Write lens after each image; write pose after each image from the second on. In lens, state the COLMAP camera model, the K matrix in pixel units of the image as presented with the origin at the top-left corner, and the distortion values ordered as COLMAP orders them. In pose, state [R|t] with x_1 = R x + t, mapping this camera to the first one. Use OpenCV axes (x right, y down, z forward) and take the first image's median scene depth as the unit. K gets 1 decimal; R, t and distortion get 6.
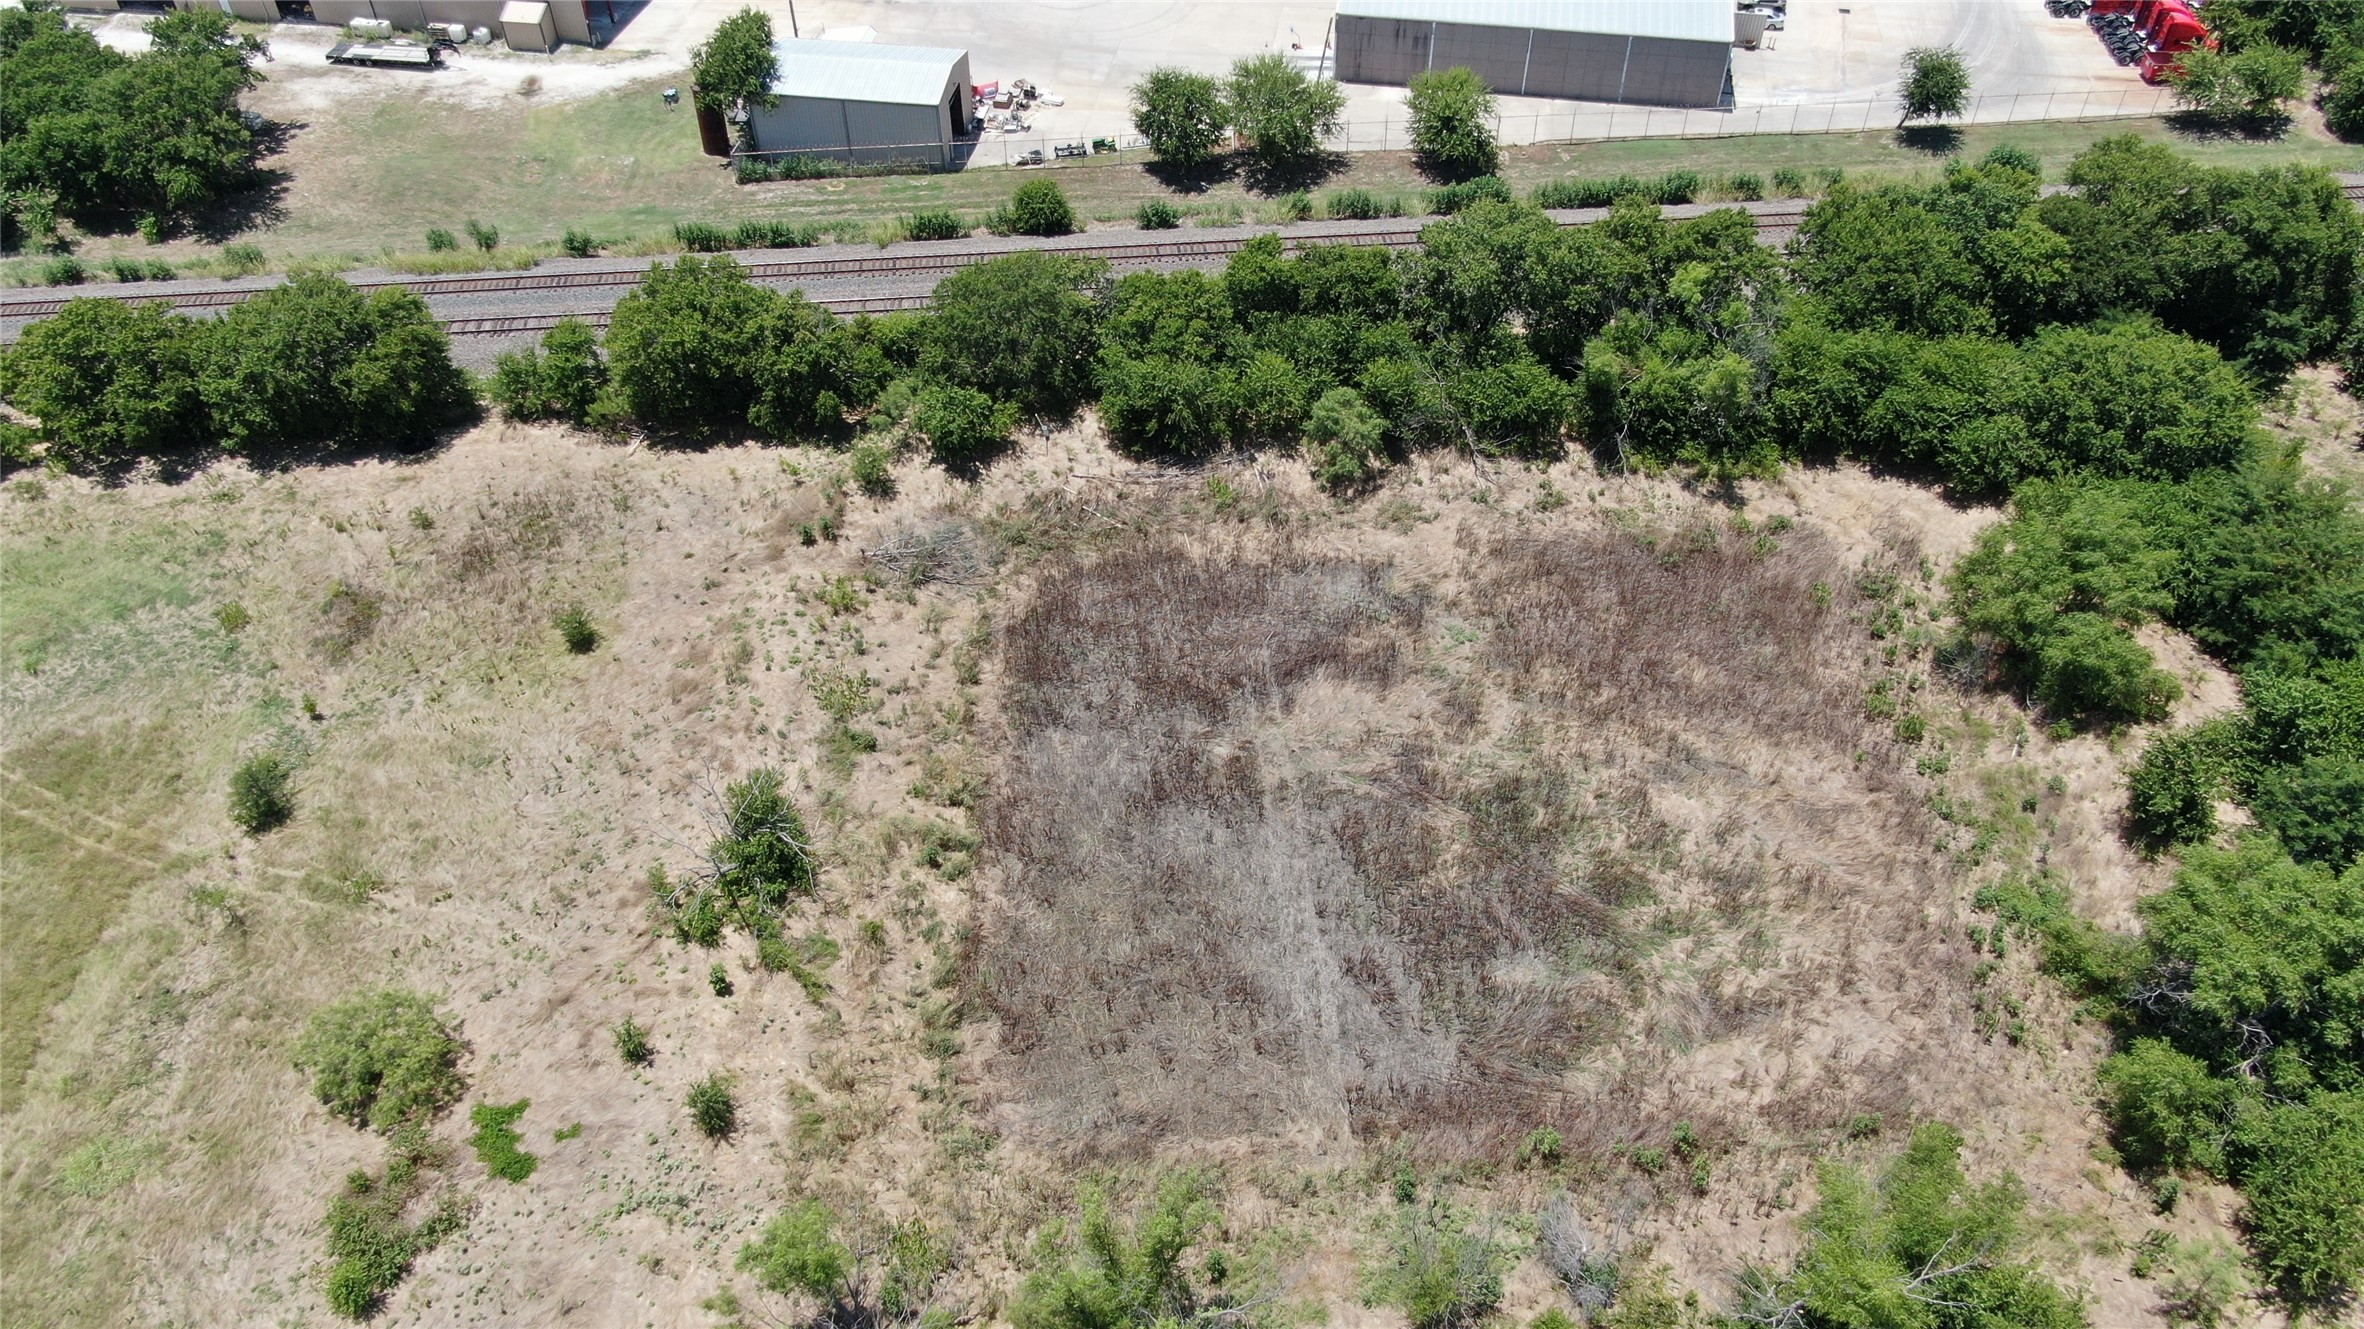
lens RADIAL K [[1713.2, 0, 1163.5], [0, 1713.2, 667.2], [0, 0, 1]] dist [-0.015731, 0.011502]
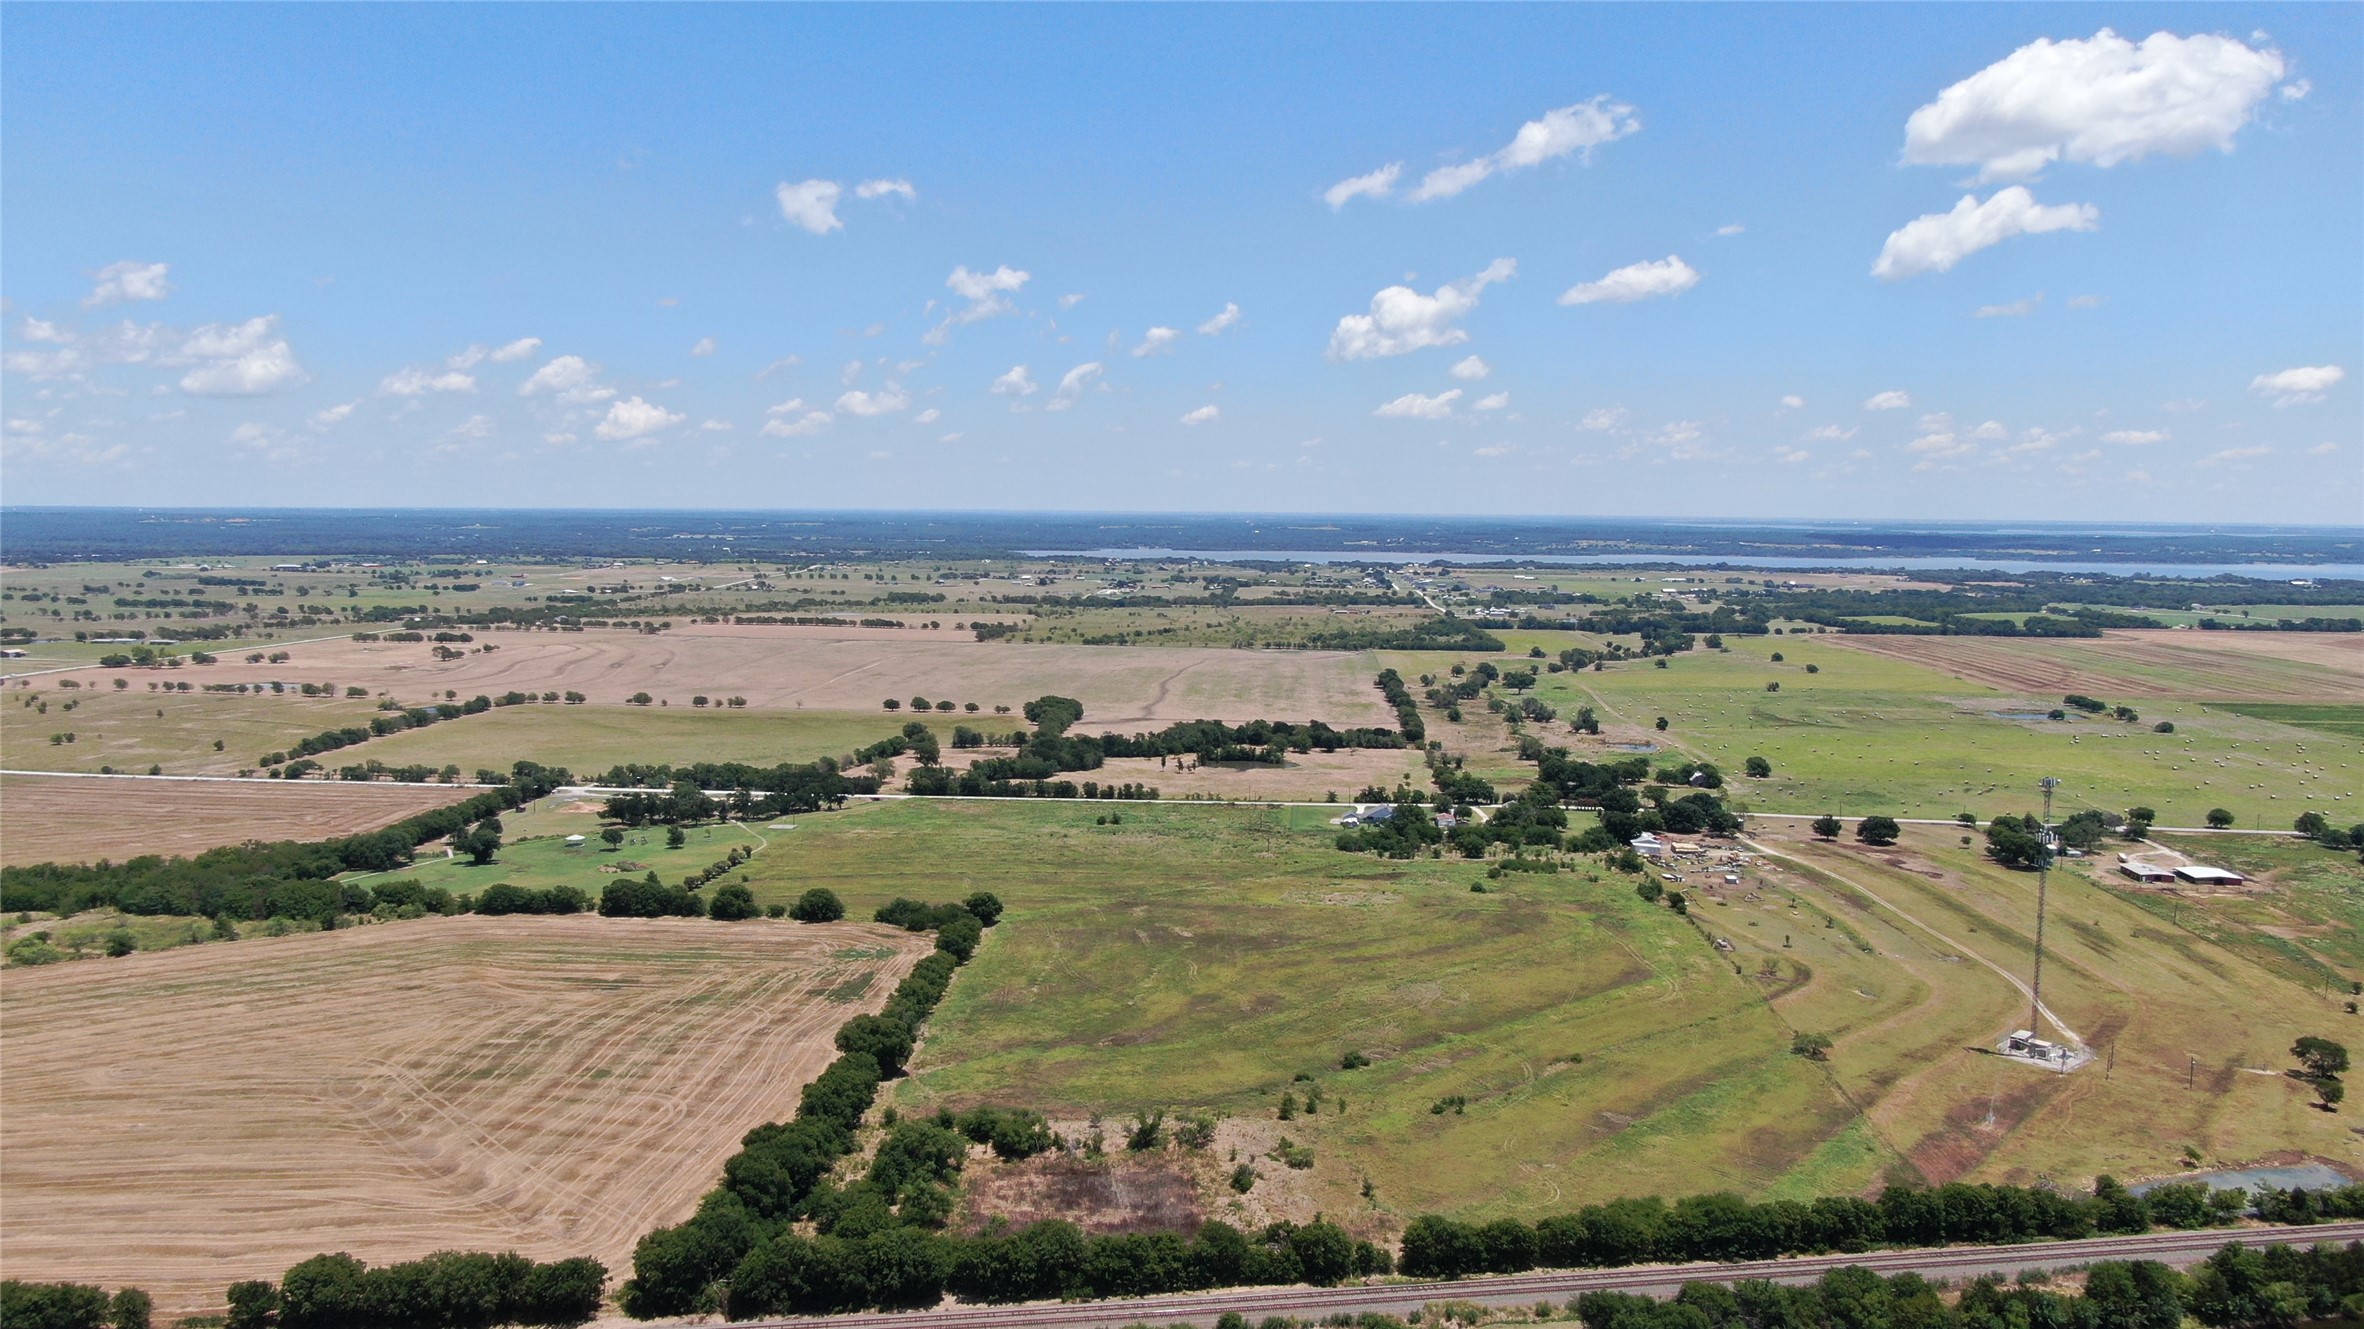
lens RADIAL K [[1713.2, 0, 1188.6], [0, 1713.2, 667.8], [0, 0, 1]] dist [-0.015731, 0.011502]
pose [[-0.994457, -0.003865, -0.105074, 0.347770], [-0.083228, 0.639626, 0.764167, -3.809516], [0.064255, 0.768677, -0.636402, 2.578541]]
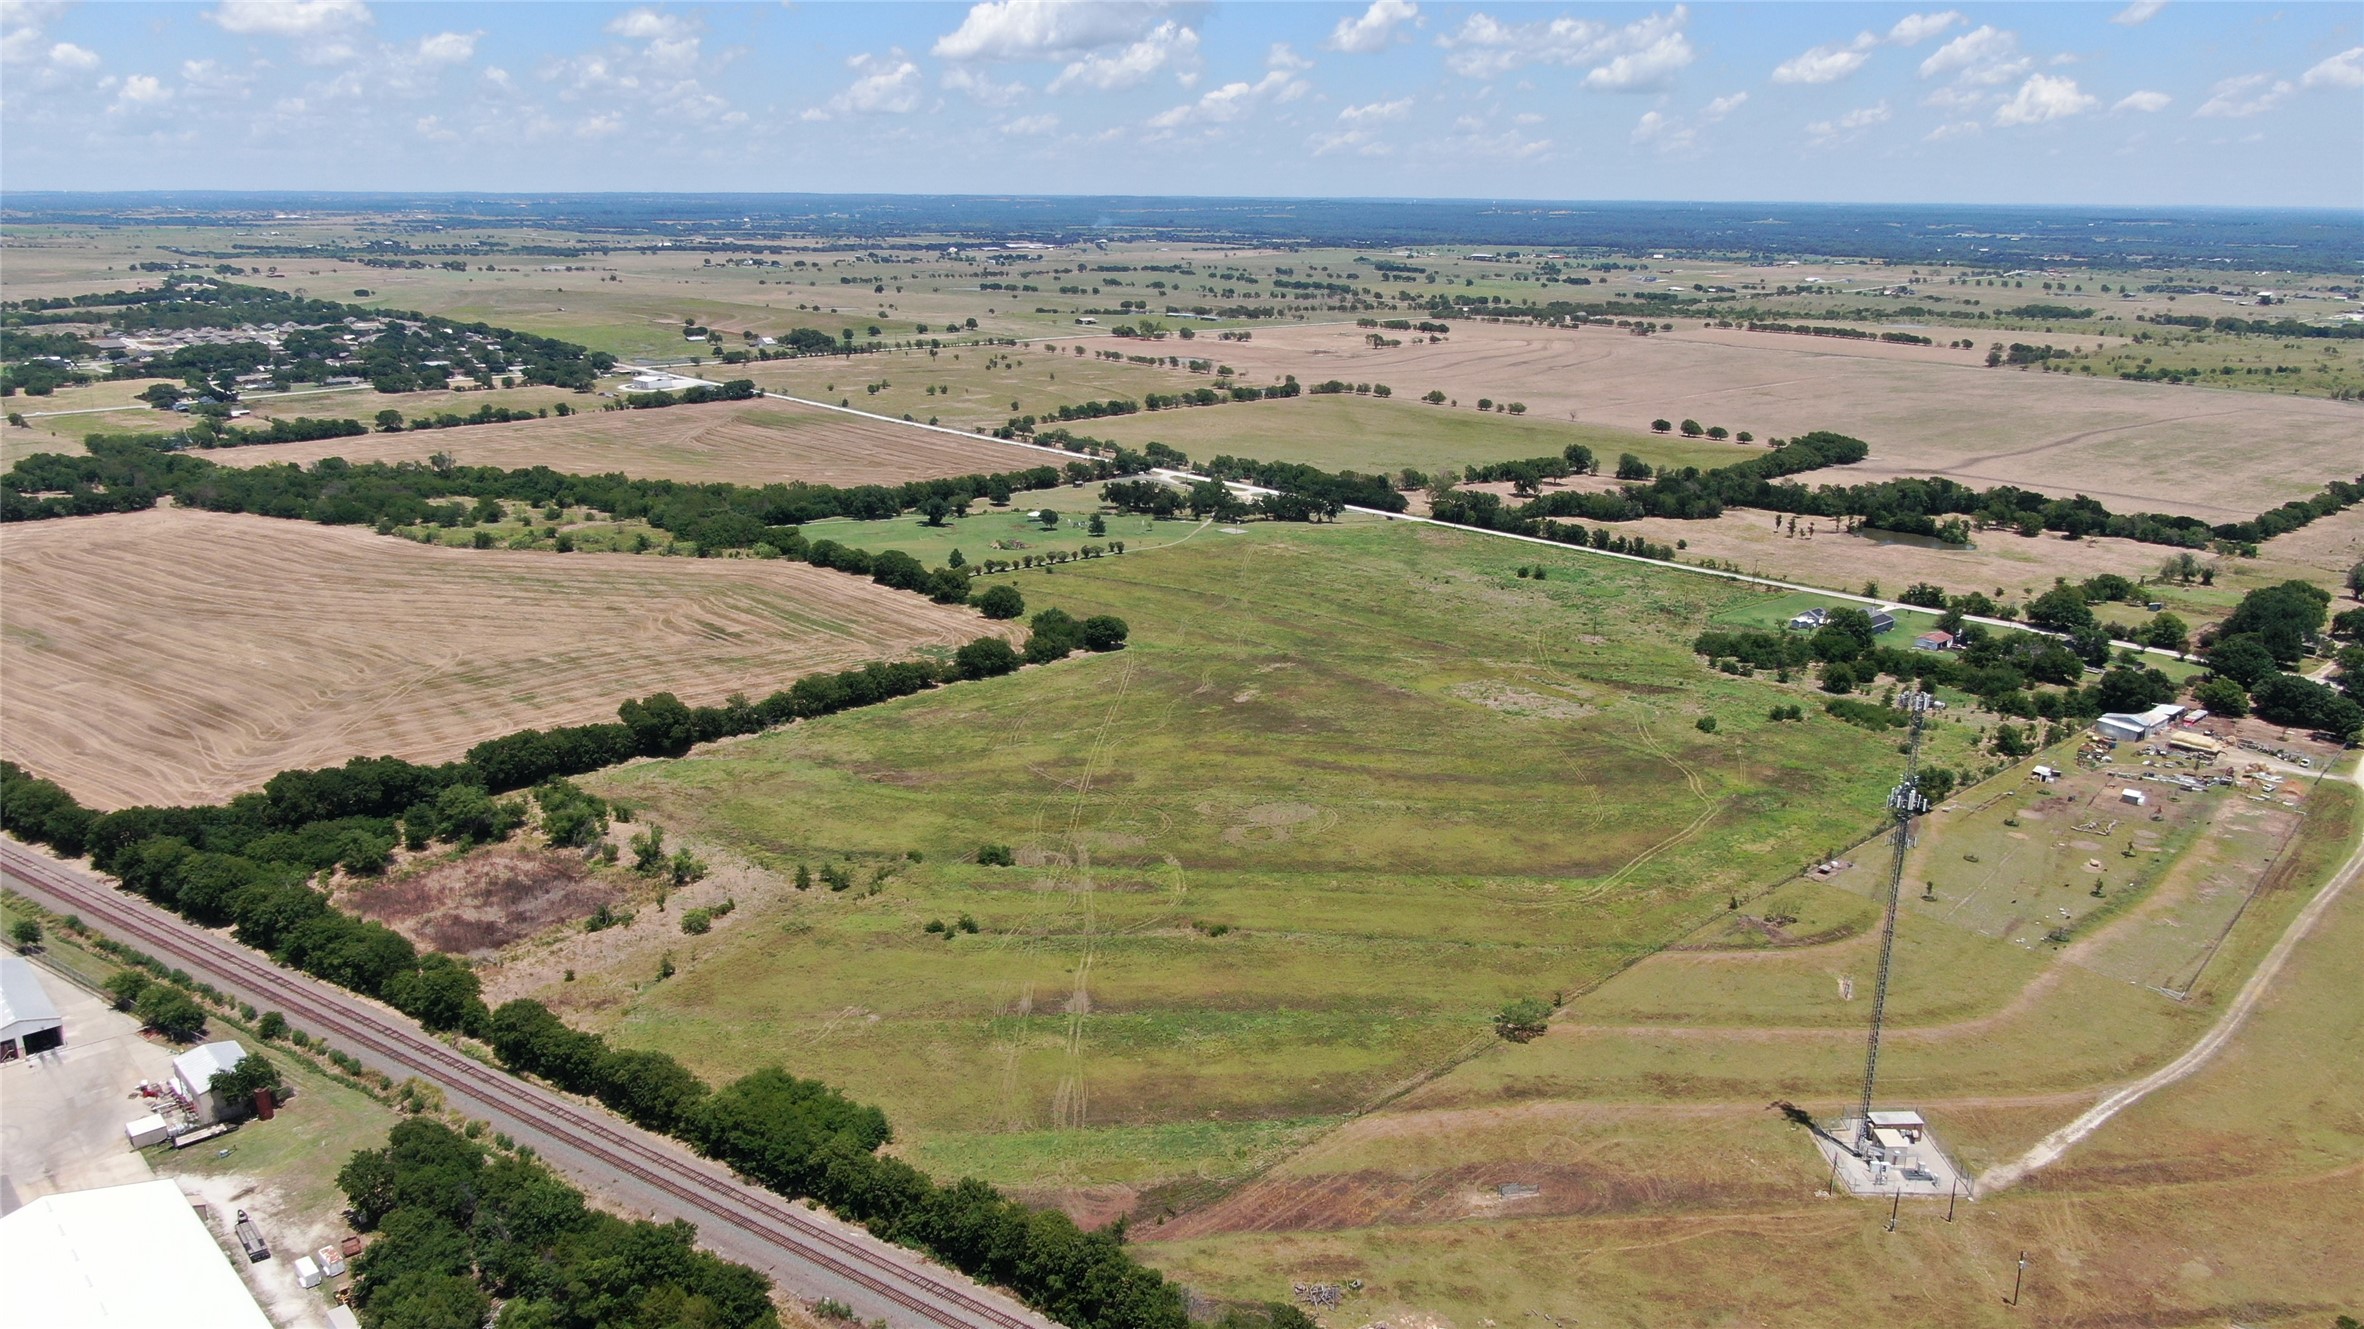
lens RADIAL K [[1713.2, 0, 1196.8], [0, 1713.2, 738.7], [0, 0, 1]] dist [-0.015731, 0.011502]
pose [[-0.794406, -0.197327, 0.574439, -3.422787], [0.419144, 0.506377, 0.753591, -2.466382], [-0.439587, 0.839431, -0.319561, 1.220051]]
